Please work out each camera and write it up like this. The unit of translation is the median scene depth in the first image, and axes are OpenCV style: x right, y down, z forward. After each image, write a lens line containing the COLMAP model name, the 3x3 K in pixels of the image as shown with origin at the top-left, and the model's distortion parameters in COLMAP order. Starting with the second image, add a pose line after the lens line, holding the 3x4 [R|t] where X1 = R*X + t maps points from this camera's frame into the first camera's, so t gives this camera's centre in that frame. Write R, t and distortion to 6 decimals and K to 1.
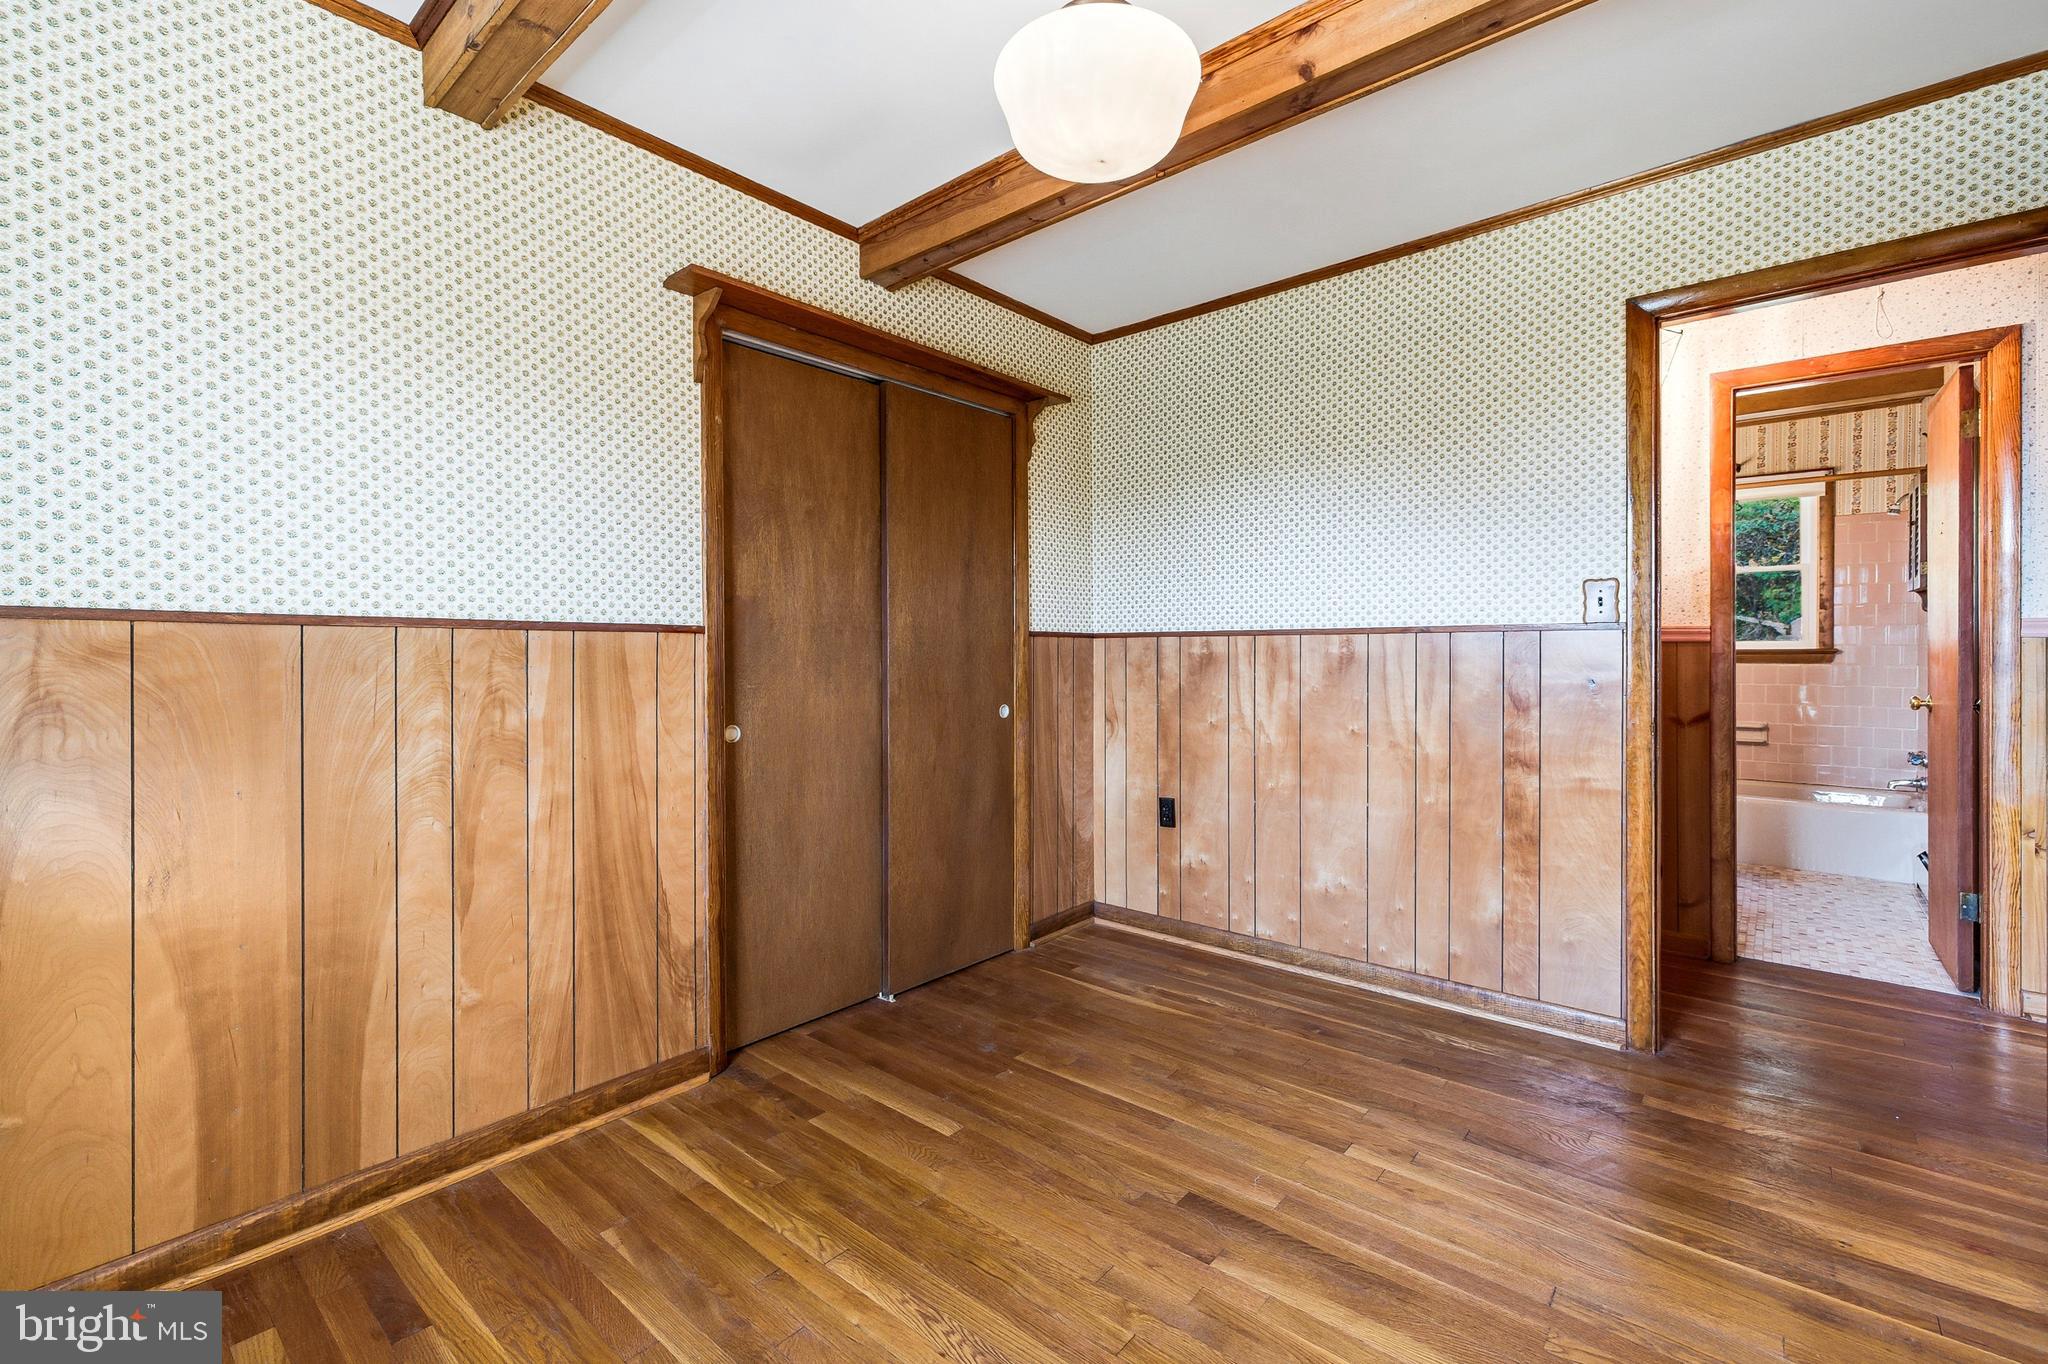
lens RADIAL K [[861.2, 0, 1041.9], [0, 861.2, 661.4], [0, 0, 1]] dist [0.002503, -0.000894]
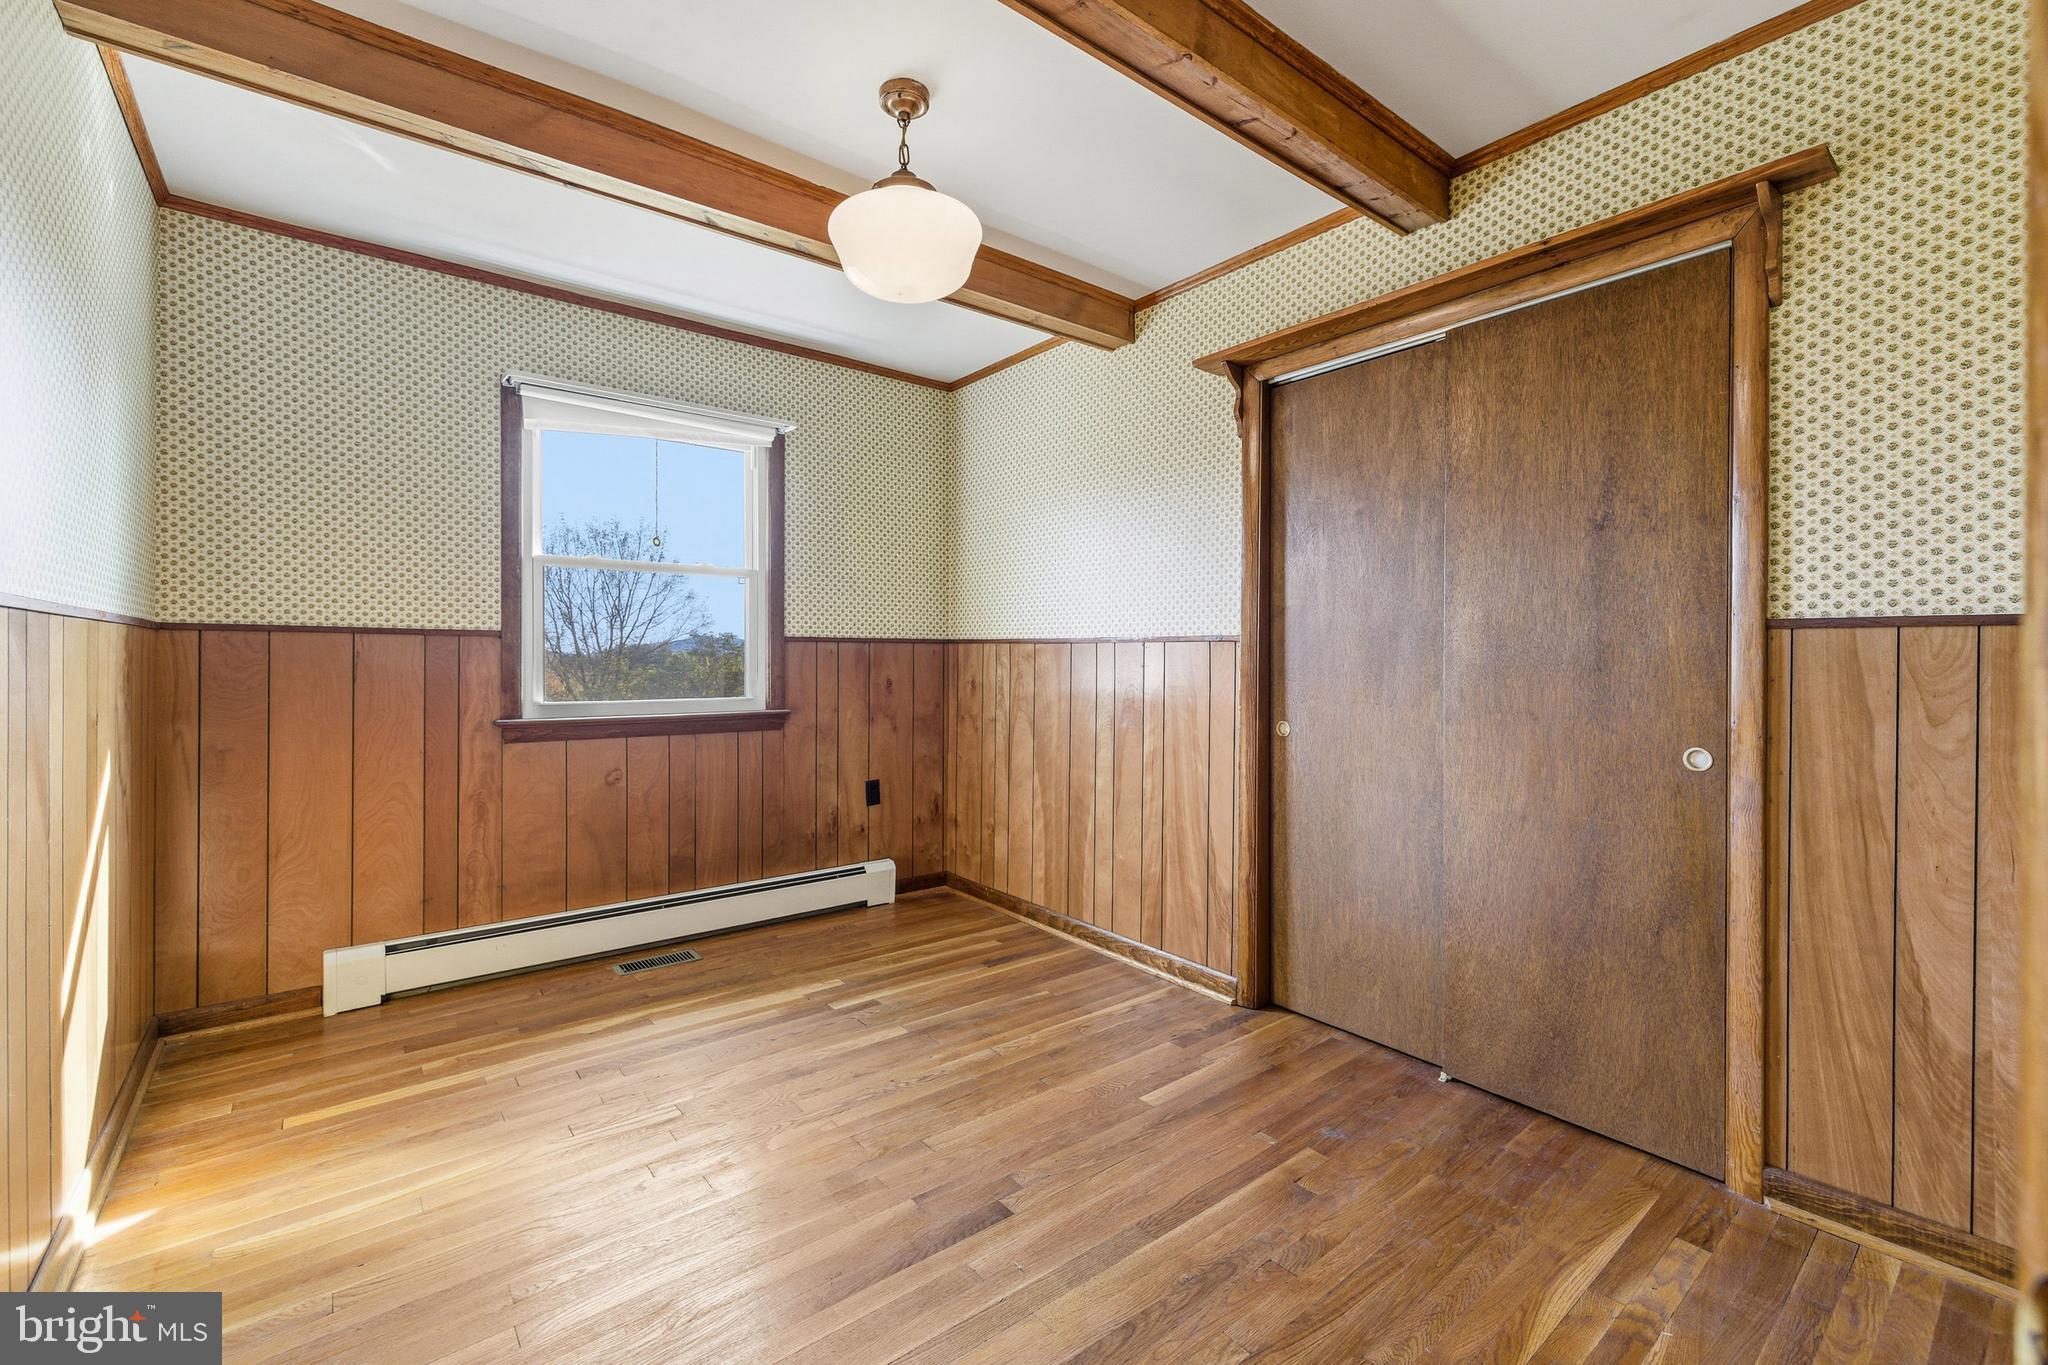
lens RADIAL K [[861.2, 0, 1013.9], [0, 861.2, 664.8], [0, 0, 1]] dist [0.002503, -0.000894]
pose [[-0.195588, 0.010555, -0.980629, 0.765825], [-0.013689, 0.999815, 0.013492, -0.009731], [0.980591, 0.016063, -0.195407, 0.810147]]
